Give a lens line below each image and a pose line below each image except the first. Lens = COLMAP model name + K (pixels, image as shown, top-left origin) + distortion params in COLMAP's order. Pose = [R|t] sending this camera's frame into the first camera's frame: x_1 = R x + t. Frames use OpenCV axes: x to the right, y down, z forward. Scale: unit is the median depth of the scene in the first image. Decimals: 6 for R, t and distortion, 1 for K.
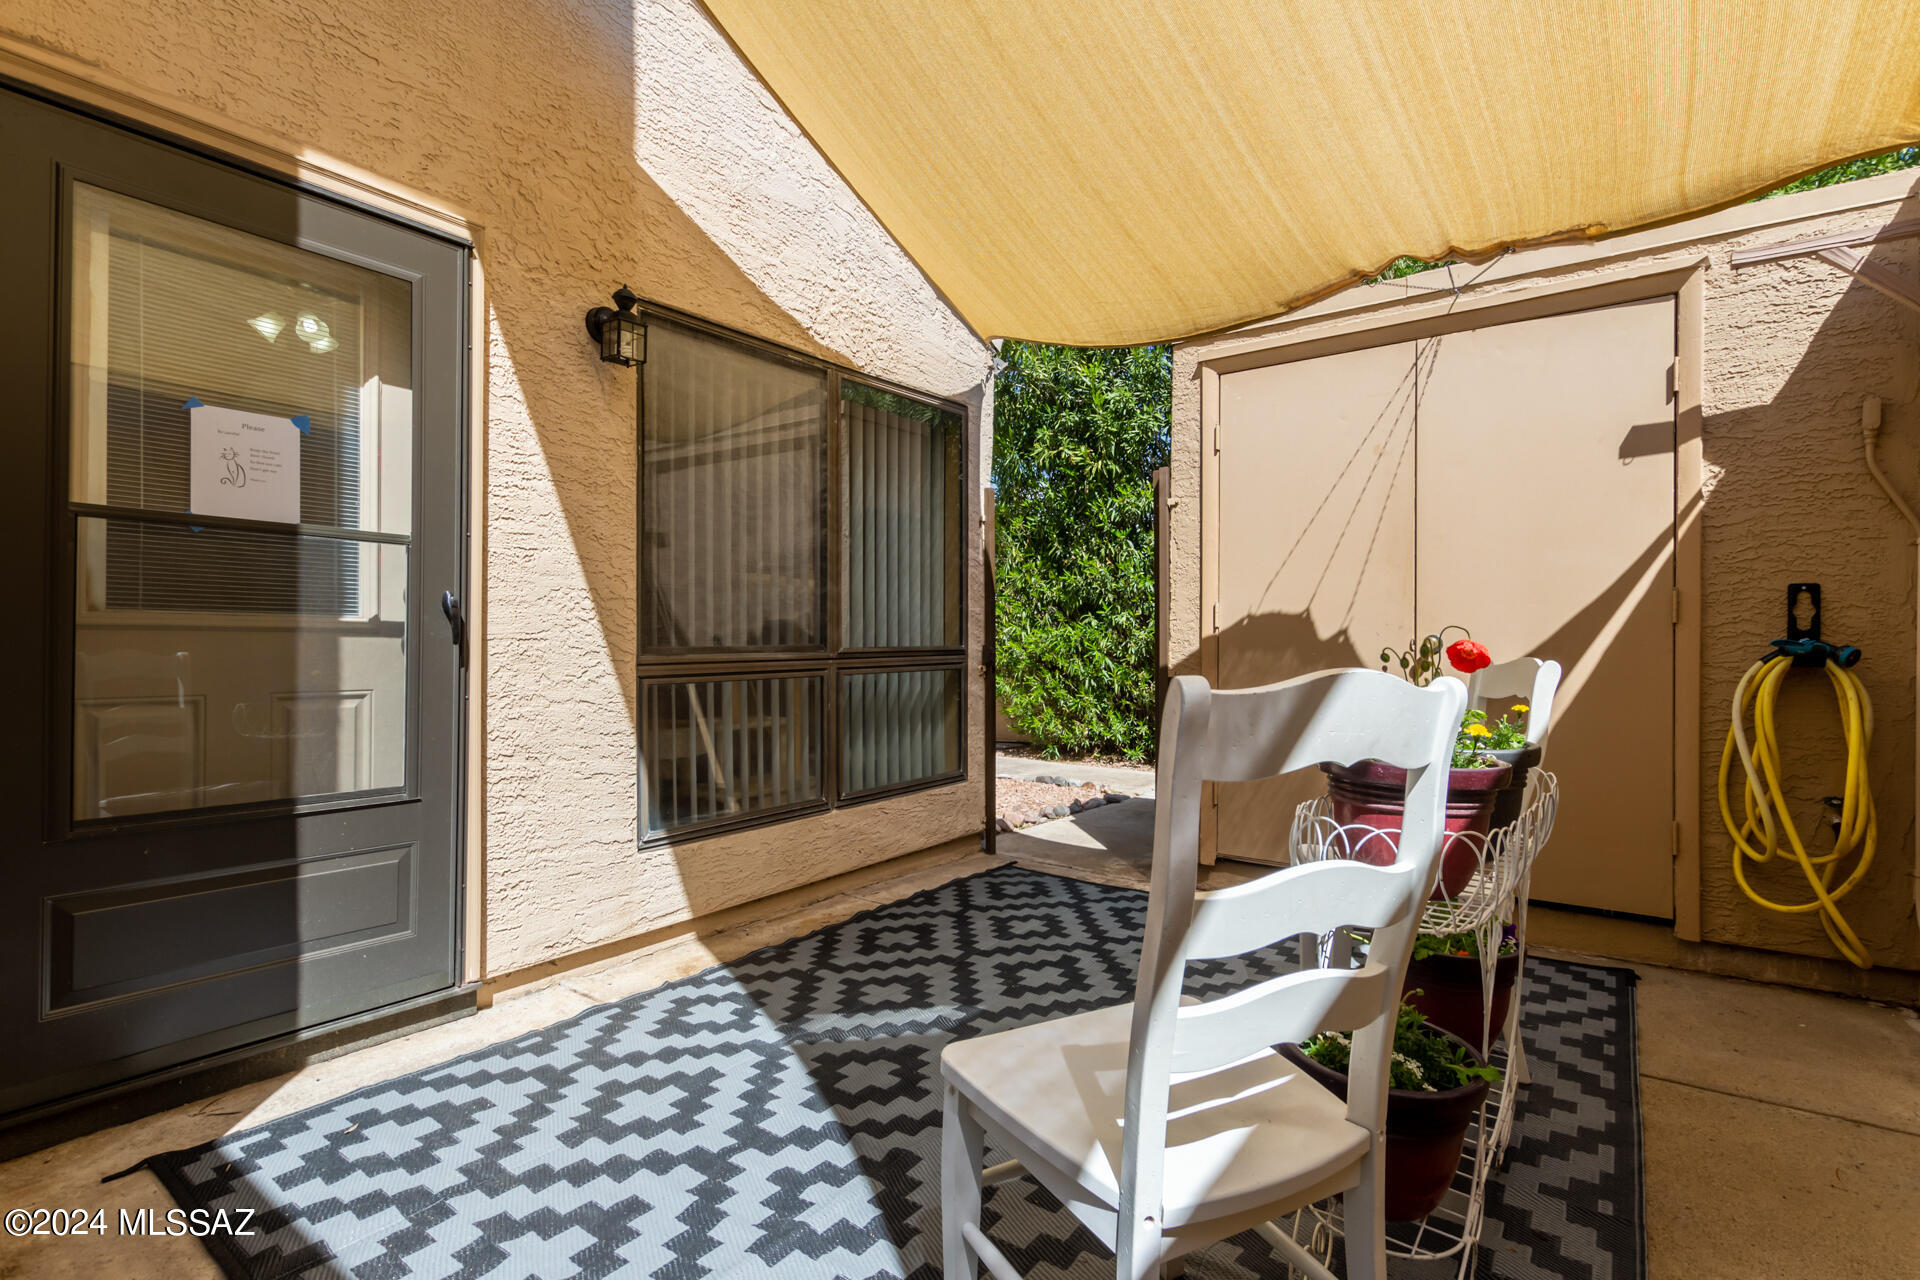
lens RADIAL K [[906.4, 0, 975.8], [0, 906.4, 635.9], [0, 0, 1]] dist [0.004550, 0.000623]
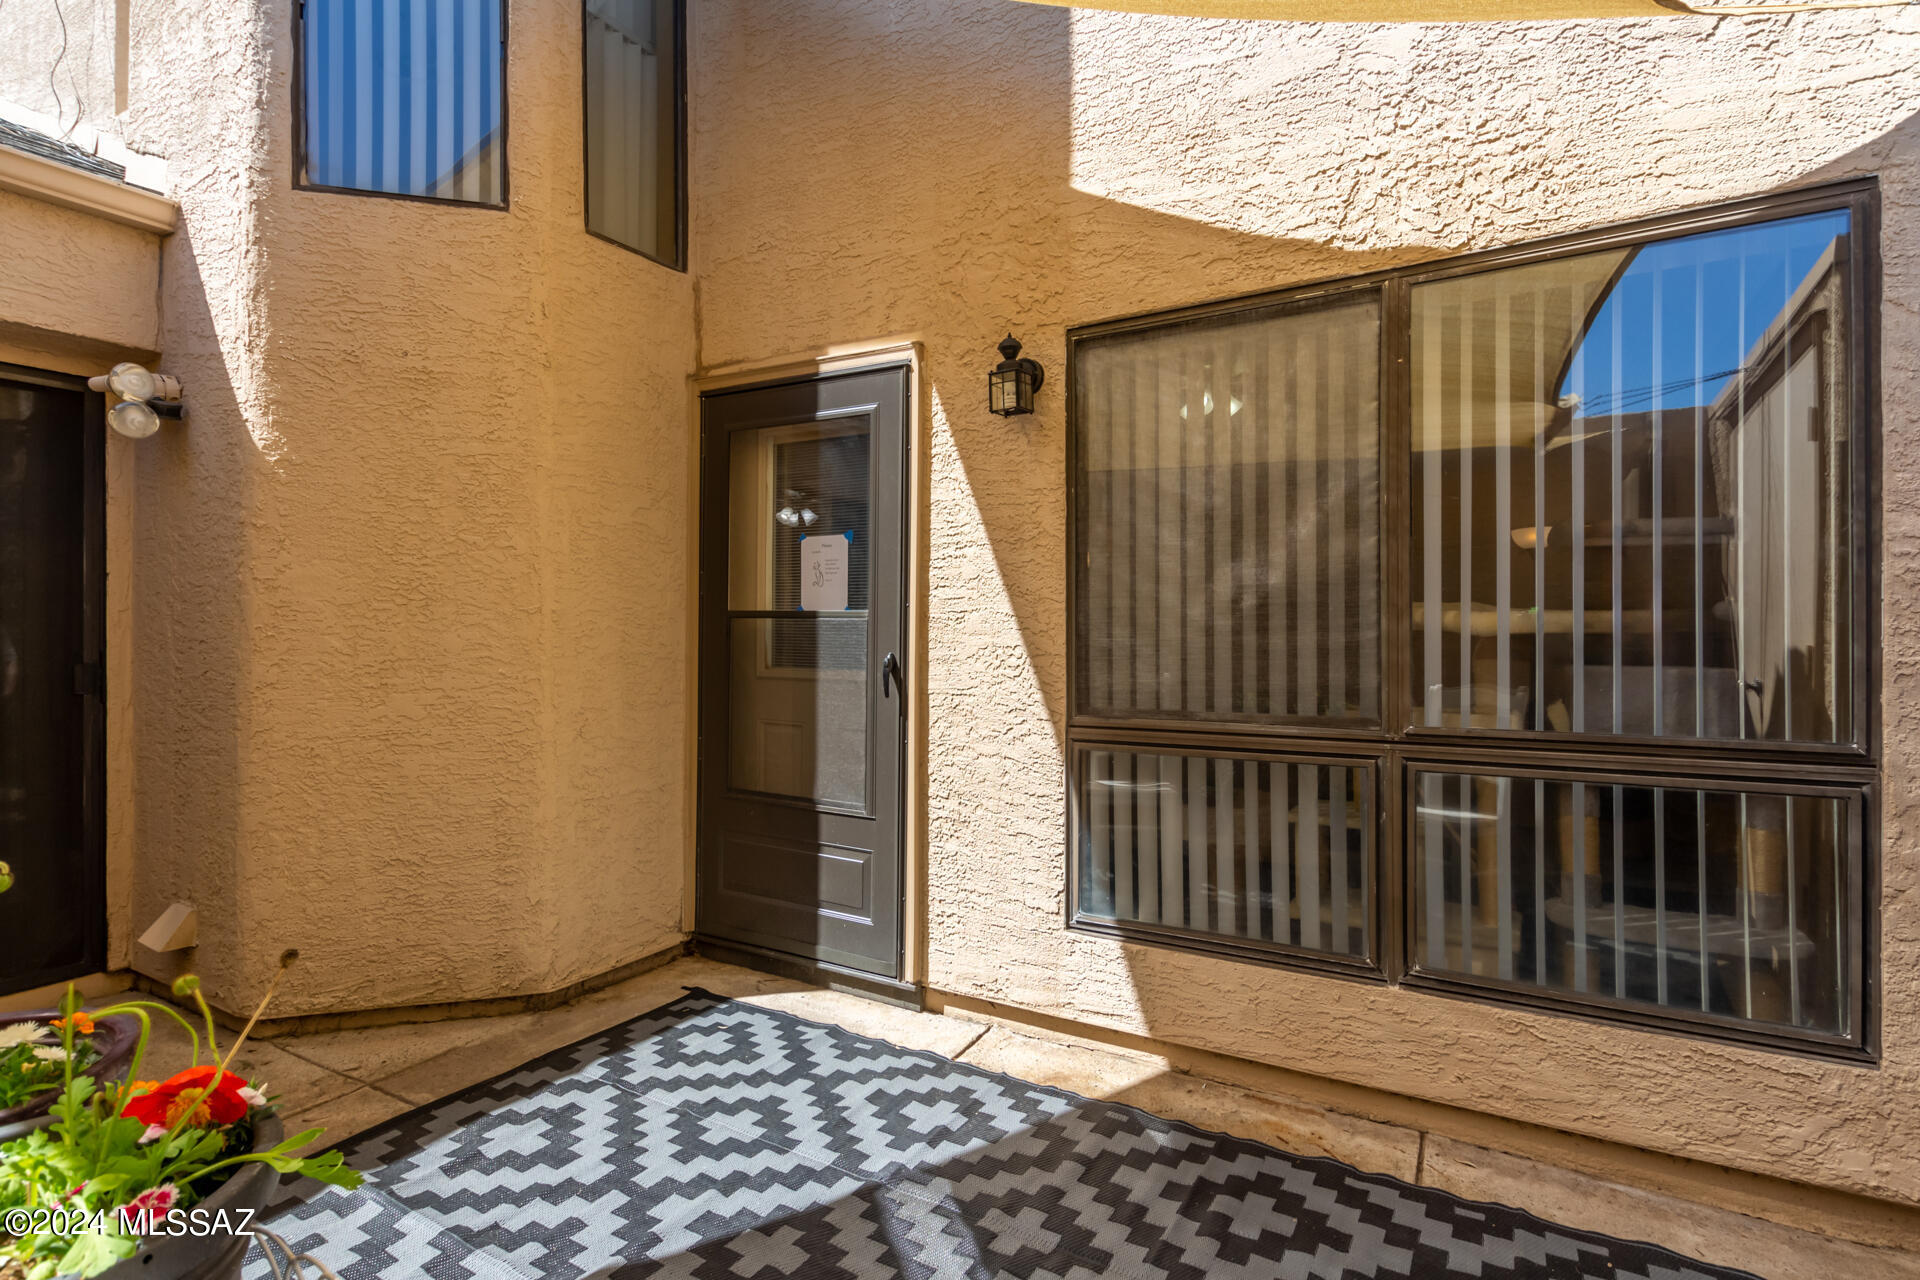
lens RADIAL K [[906.4, 0, 969.4], [0, 906.4, 638.6], [0, 0, 1]] dist [0.004550, 0.000623]
pose [[0.115154, -0.004574, -0.993337, 0.607100], [-0.001995, 0.999986, -0.004836, -0.059743], [0.993346, 0.002538, 0.115143, 0.903618]]
